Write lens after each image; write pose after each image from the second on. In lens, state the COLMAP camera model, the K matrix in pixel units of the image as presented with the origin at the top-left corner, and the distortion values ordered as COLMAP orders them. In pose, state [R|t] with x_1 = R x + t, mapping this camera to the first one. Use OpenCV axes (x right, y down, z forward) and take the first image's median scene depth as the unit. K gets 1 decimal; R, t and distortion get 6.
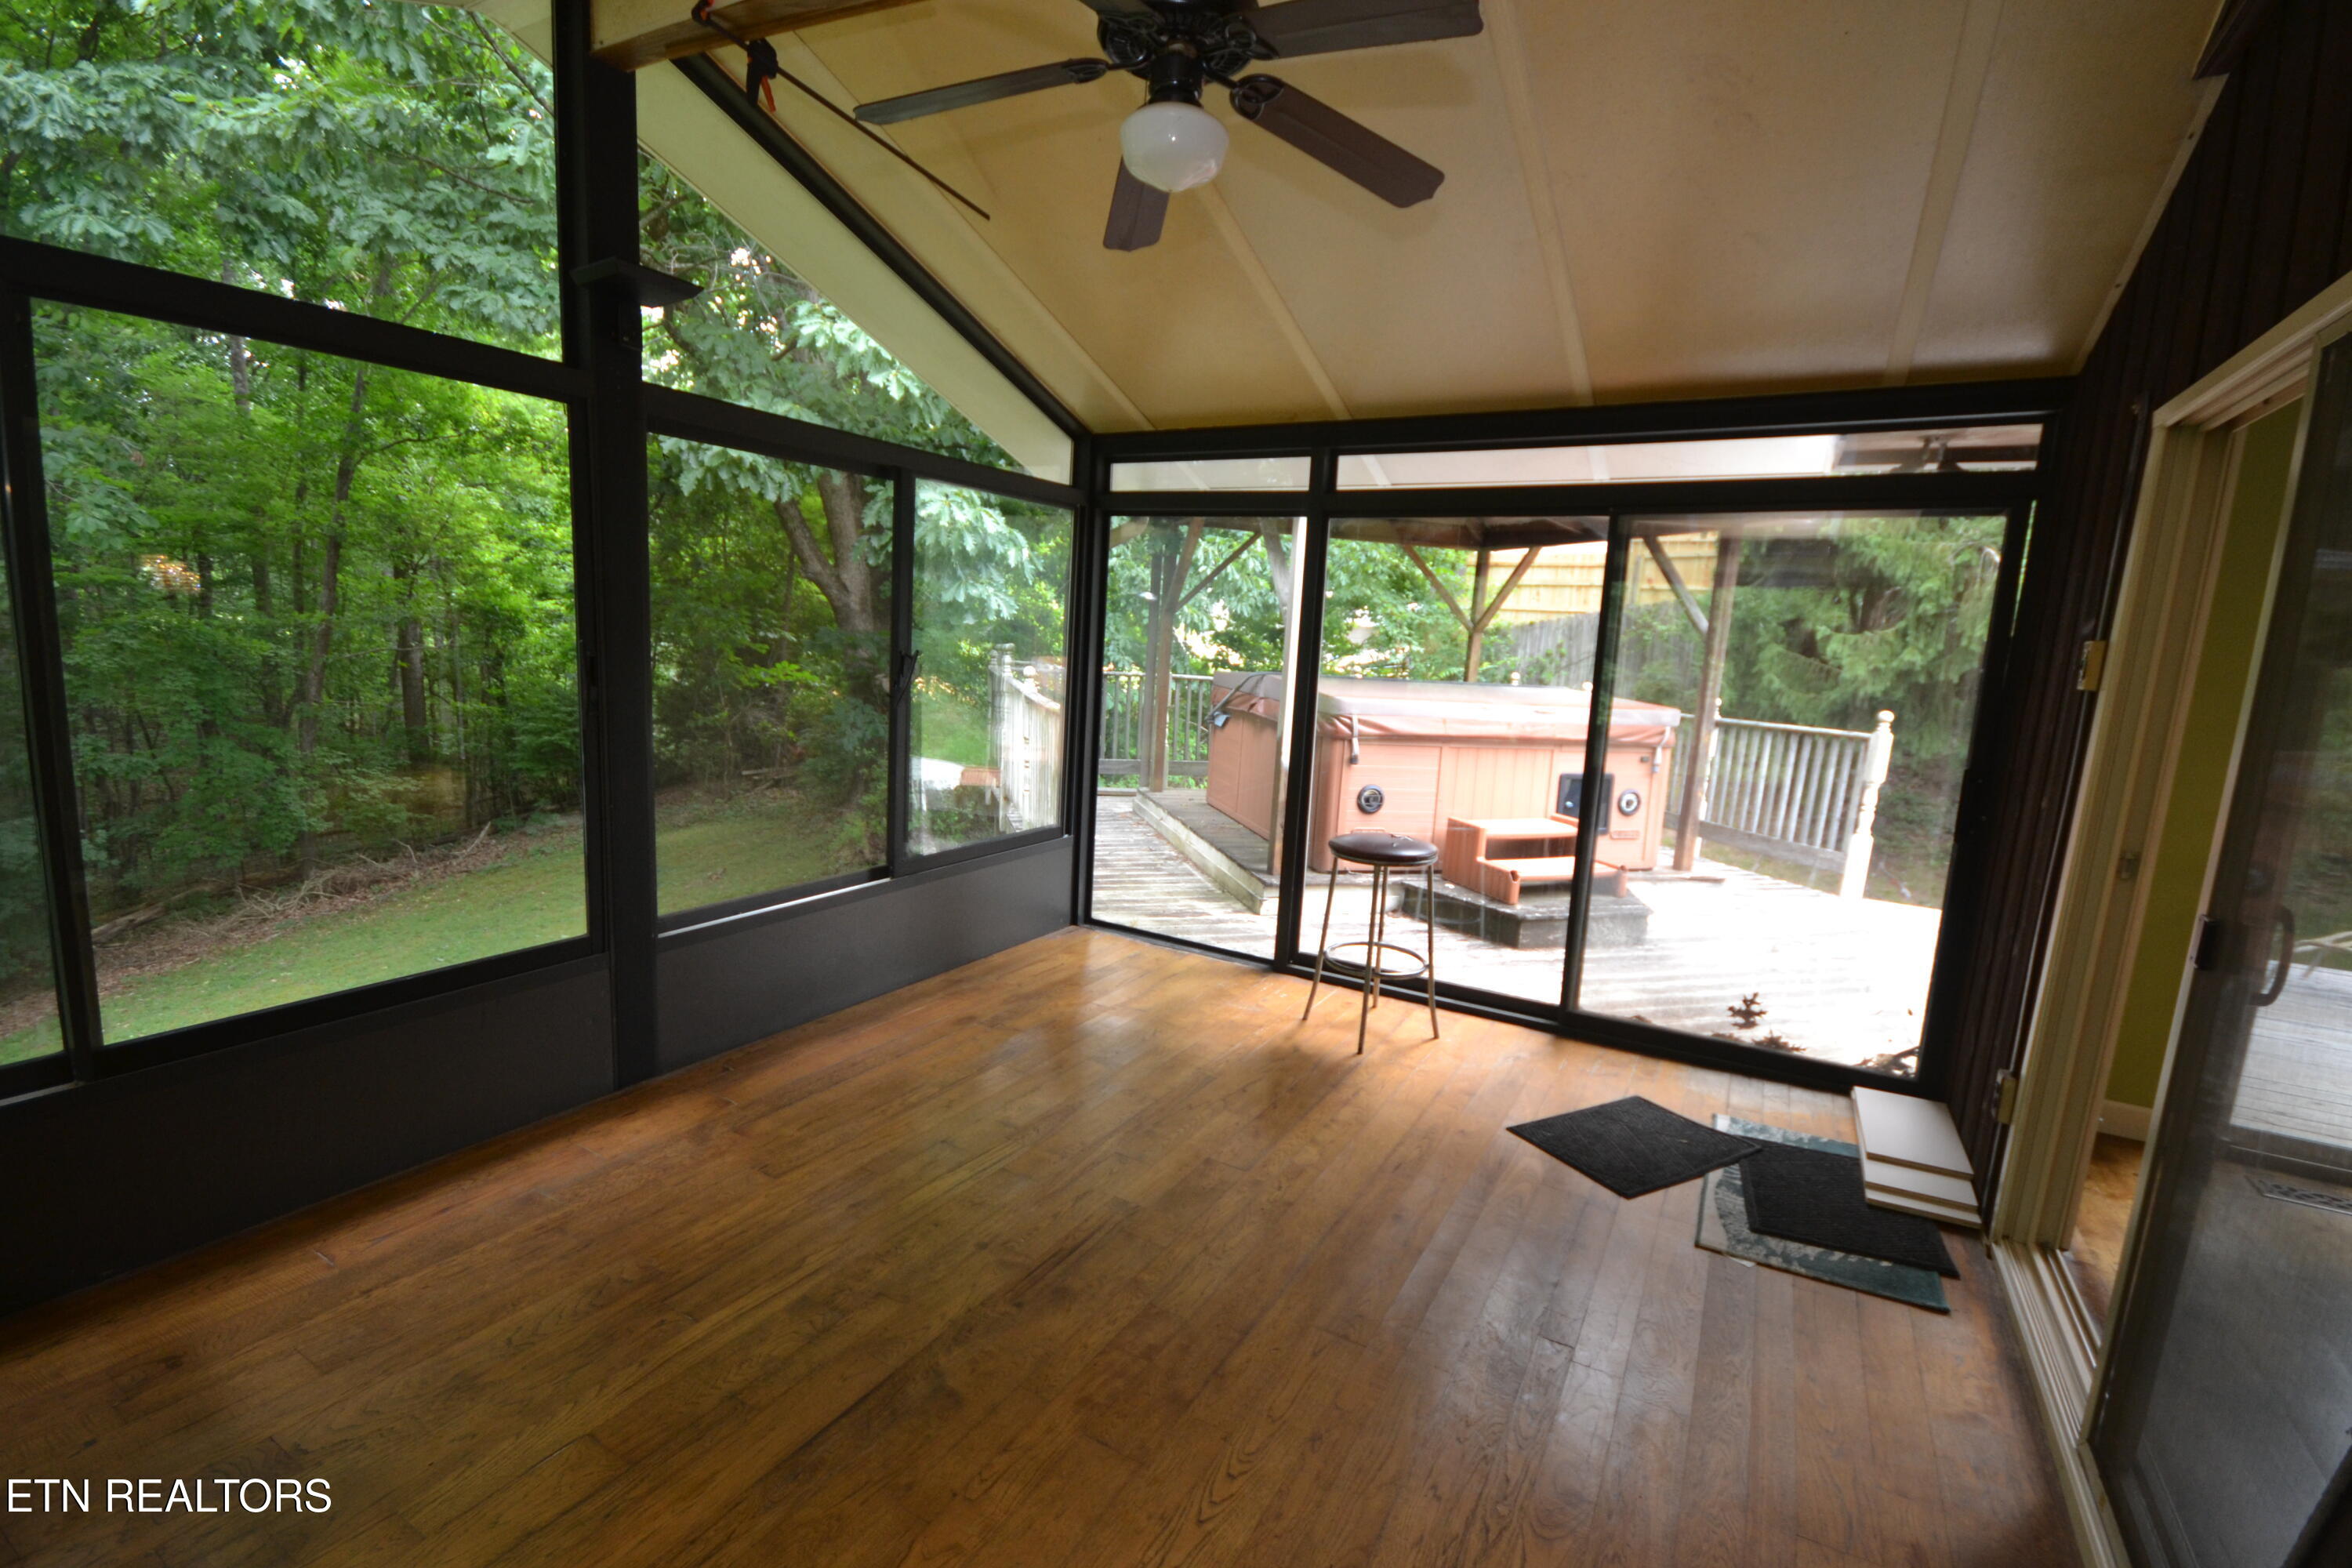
lens RADIAL K [[1049.2, 0, 1180.4], [0, 1049.2, 790.3], [0, 0, 1]] dist [-0.000374, -0.007530]
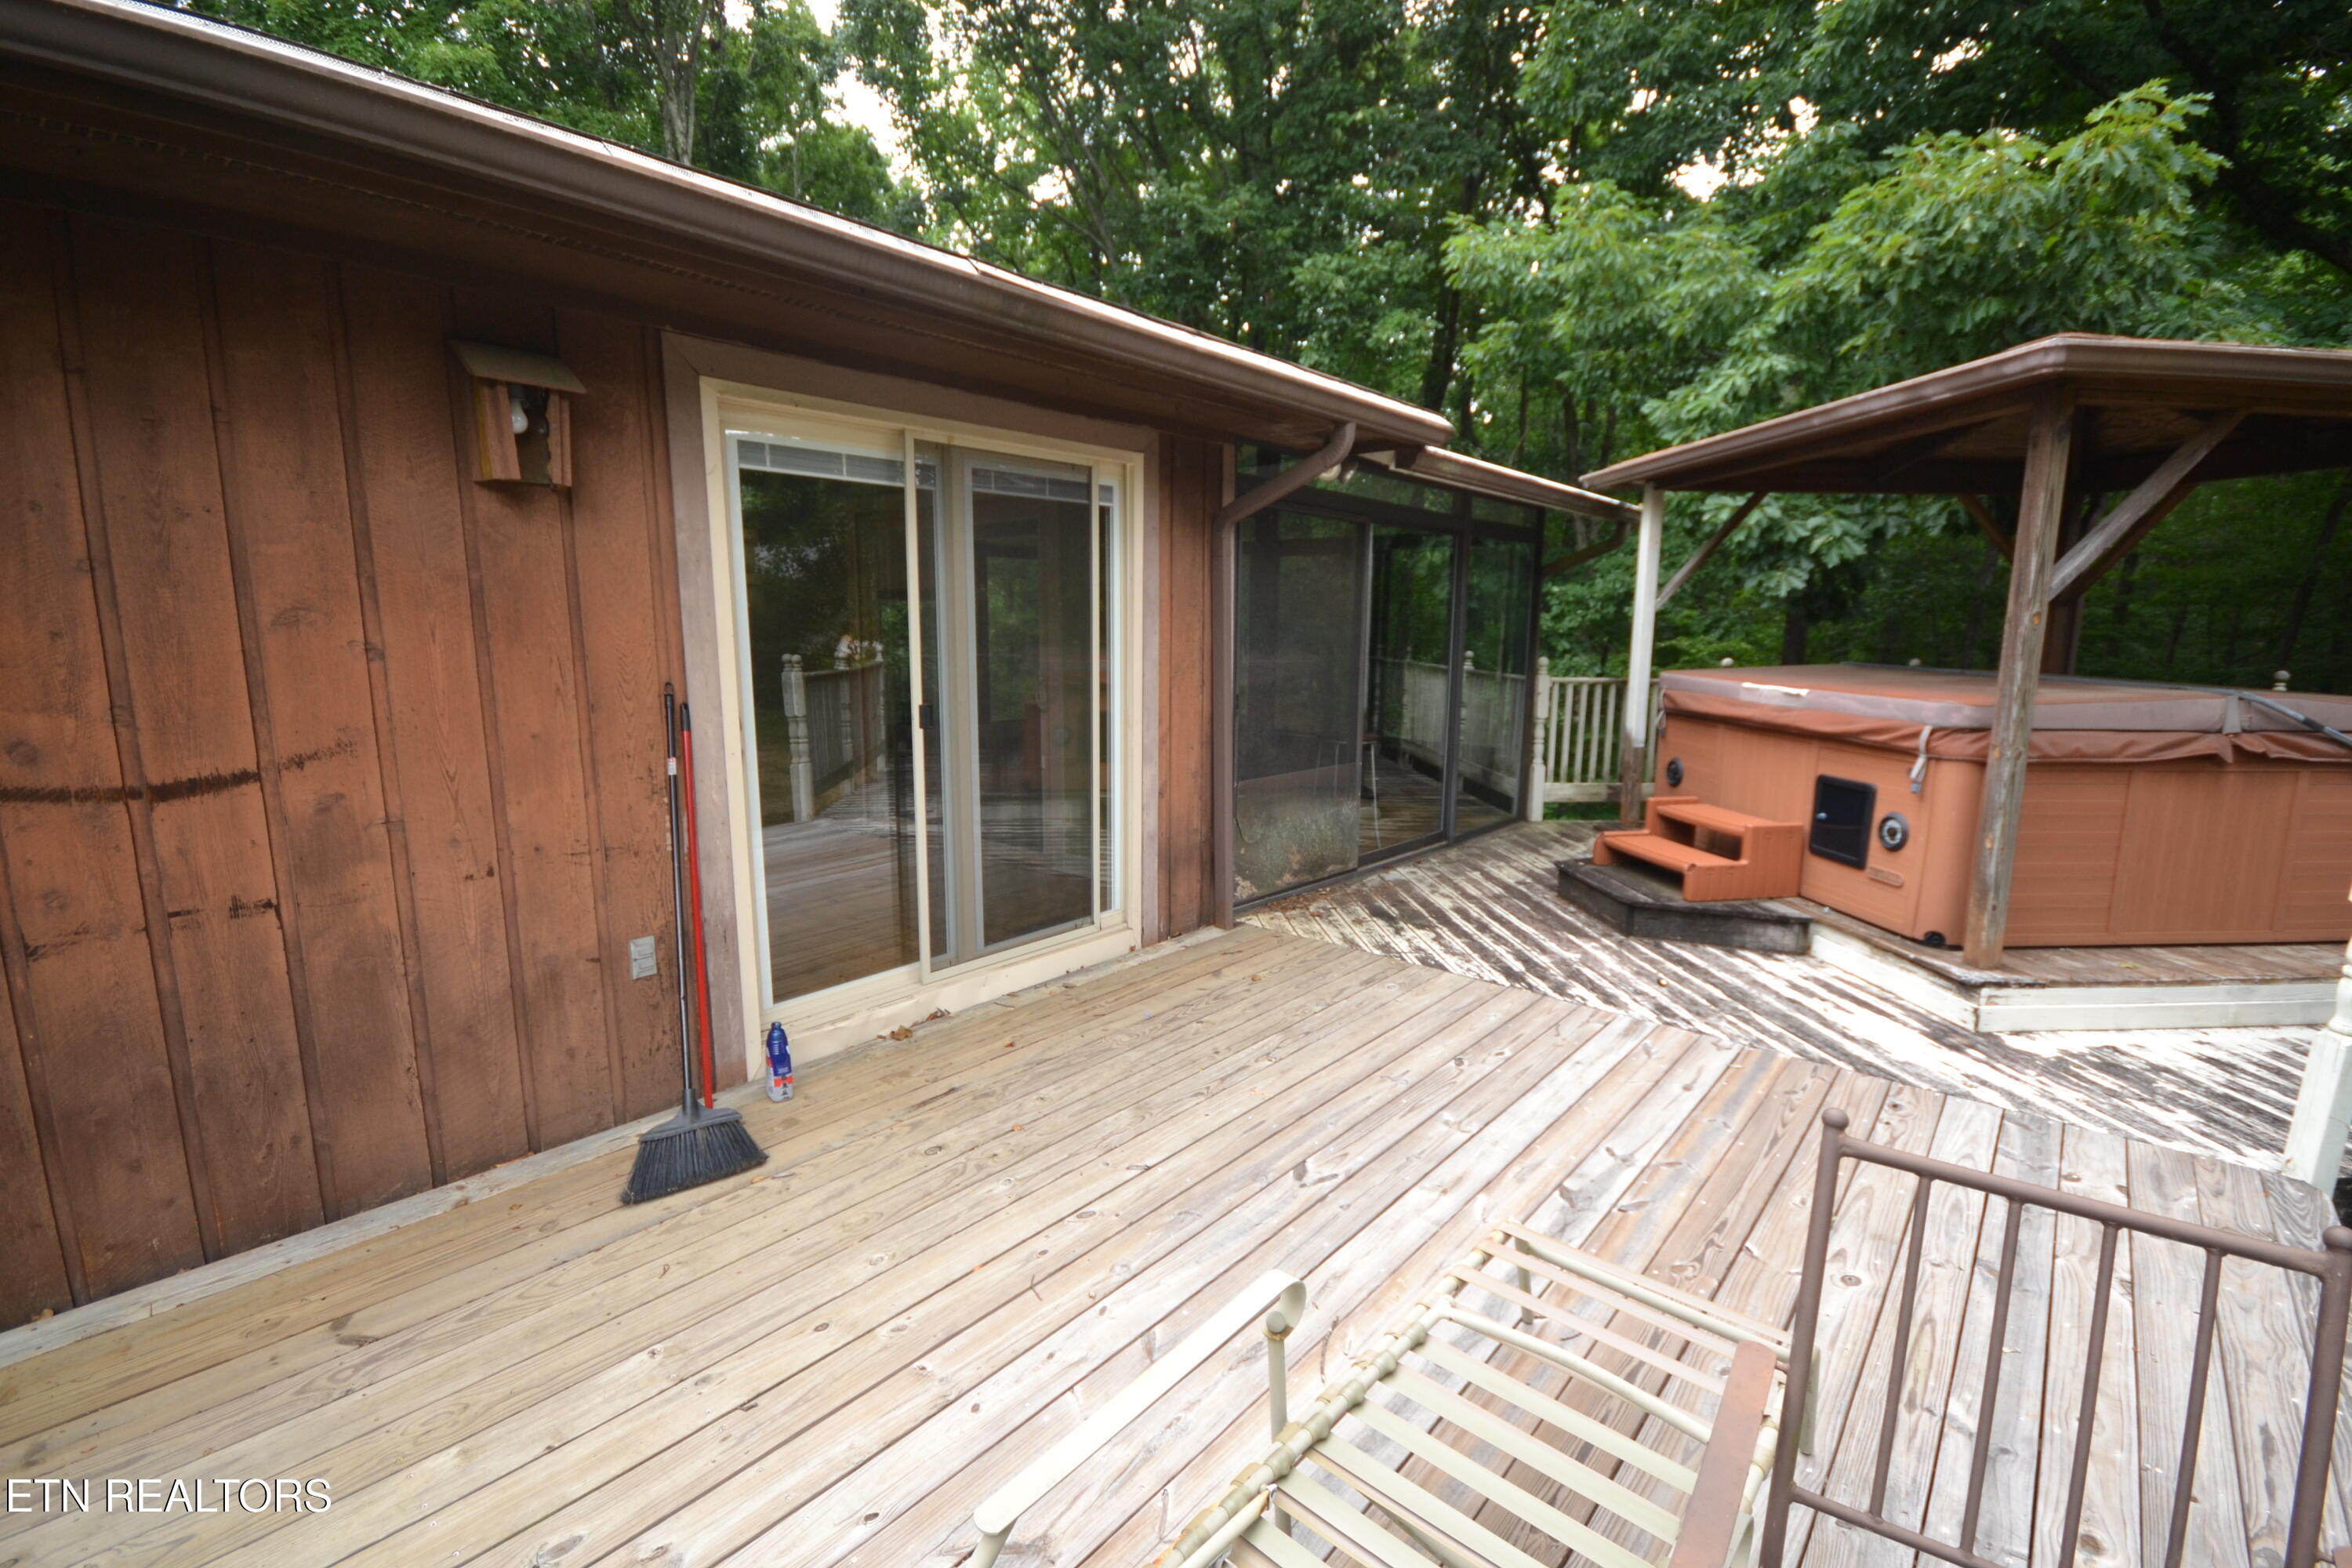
lens RADIAL K [[1049.2, 0, 1175.6], [0, 1049.2, 791.6], [0, 0, 1]] dist [-0.000374, -0.007530]
pose [[-0.198215, 0.107156, -0.974284, 1.218757], [-0.168362, 0.975510, 0.141543, -0.034018], [0.965591, 0.192088, -0.175319, 0.663439]]
